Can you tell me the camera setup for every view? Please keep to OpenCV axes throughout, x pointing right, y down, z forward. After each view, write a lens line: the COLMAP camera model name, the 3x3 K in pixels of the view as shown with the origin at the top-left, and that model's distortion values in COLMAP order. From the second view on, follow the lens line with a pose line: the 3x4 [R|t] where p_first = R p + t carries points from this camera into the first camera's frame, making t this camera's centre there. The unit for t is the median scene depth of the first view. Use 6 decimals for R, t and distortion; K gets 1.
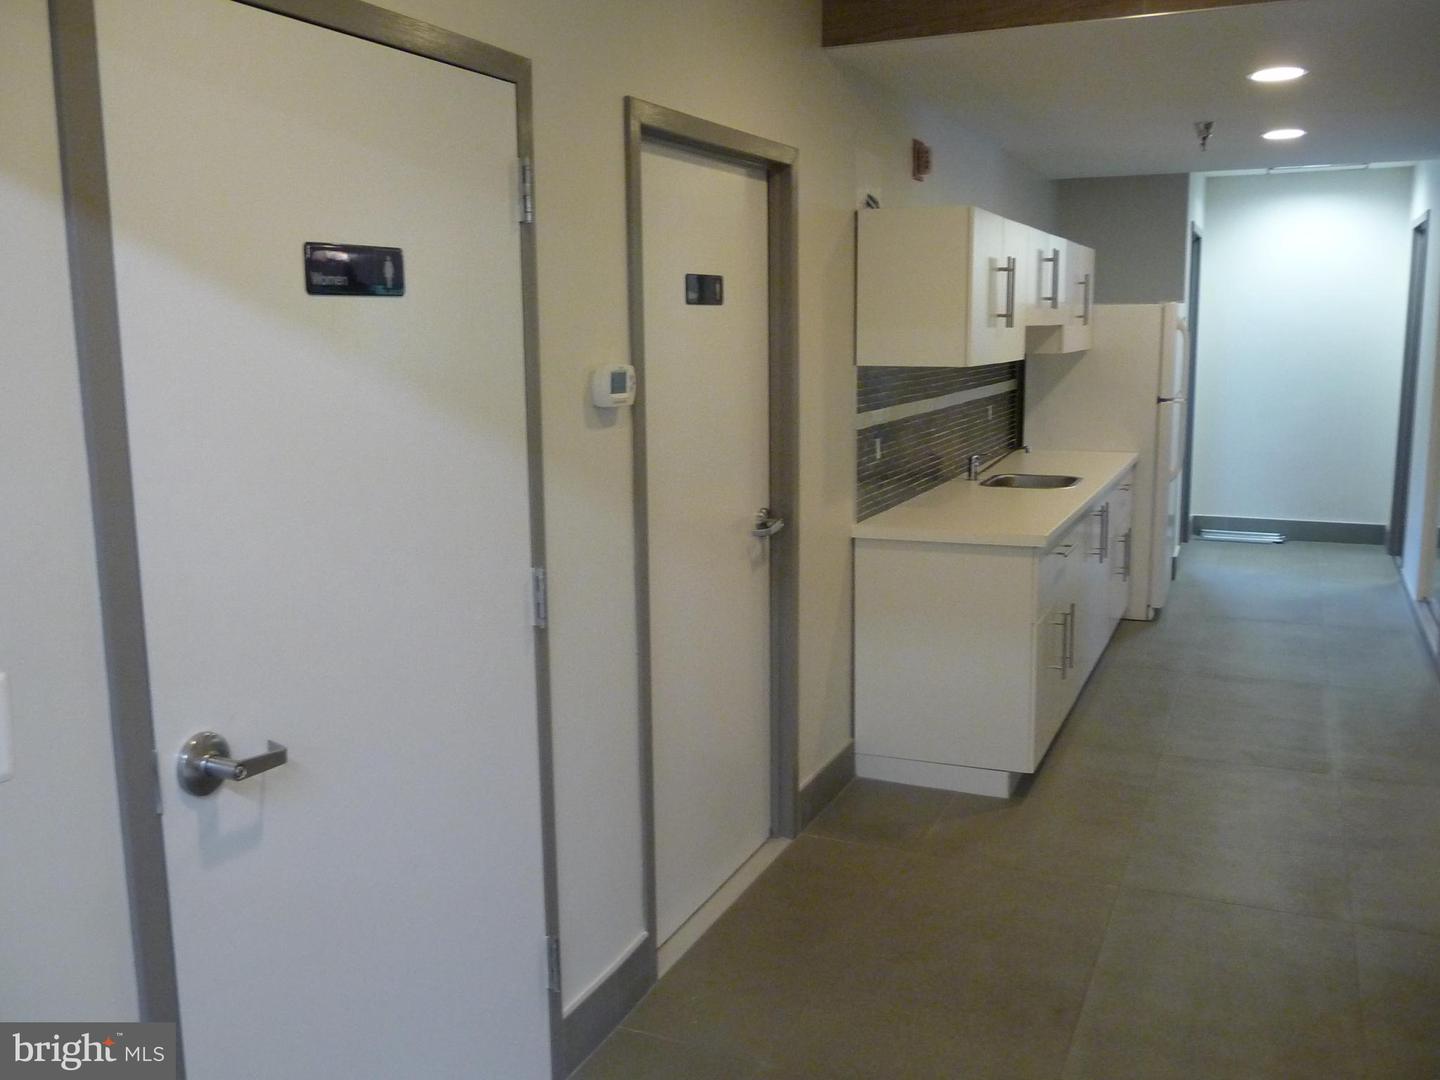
lens RADIAL K [[1308.4, 0, 720.0], [0, 1308.4, 540.0], [0, 0, 1]] dist [-0.033755, -0.012987]
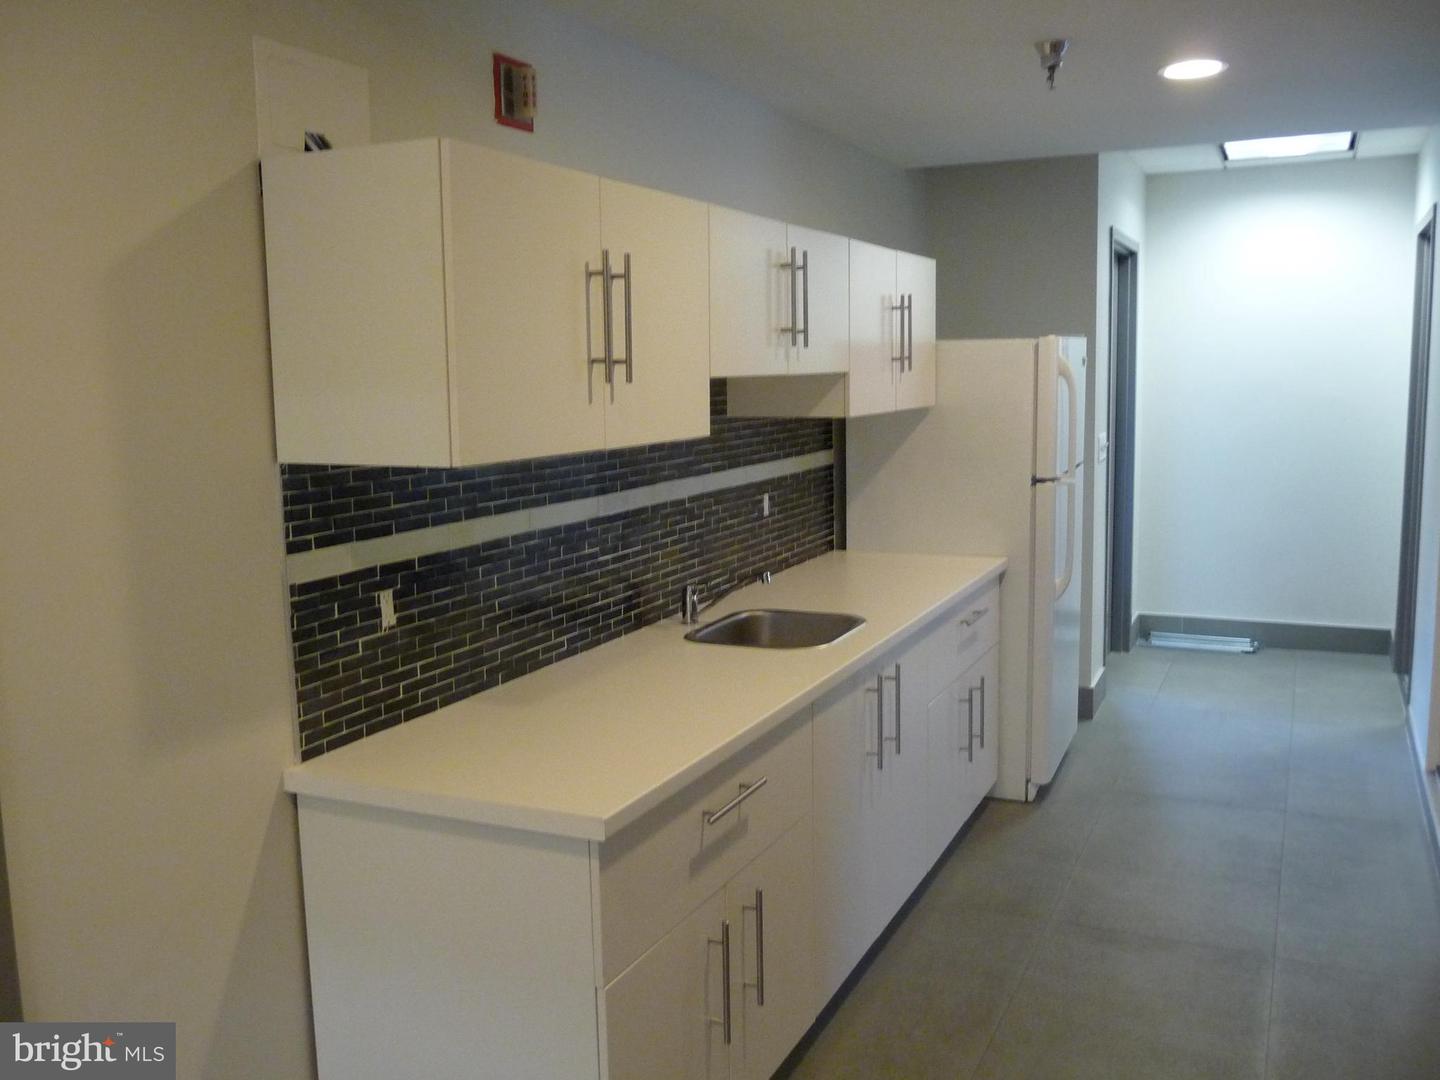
lens RADIAL K [[1308.4, 0, 720.0], [0, 1308.4, 540.0], [0, 0, 1]] dist [-0.033755, -0.012987]
pose [[0.999791, -0.002390, -0.020293, 0.213260], [0.001791, 0.999563, -0.029510, -0.064913], [0.020355, 0.029467, 0.999358, 0.364905]]
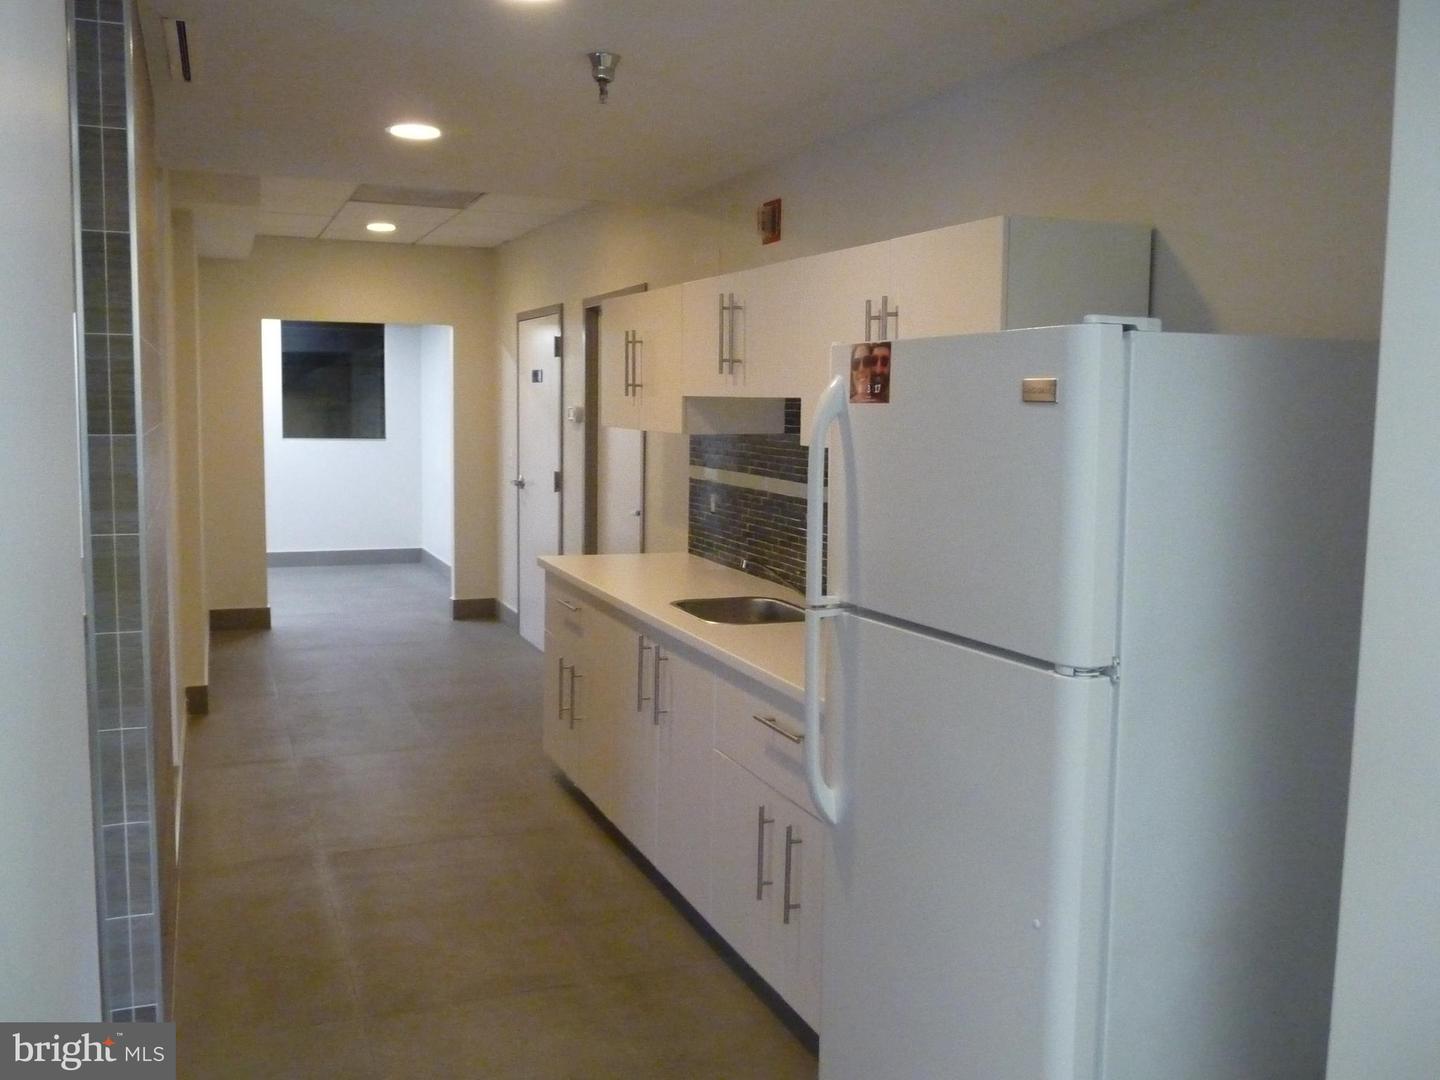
lens RADIAL K [[1308.4, 0, 720.0], [0, 1308.4, 540.0], [0, 0, 1]] dist [-0.033755, -0.012987]
pose [[-0.689023, 0.072036, -0.721151, 0.737724], [-0.135983, 0.964526, 0.226272, -0.233760], [0.711868, 0.253971, -0.654784, 1.384224]]
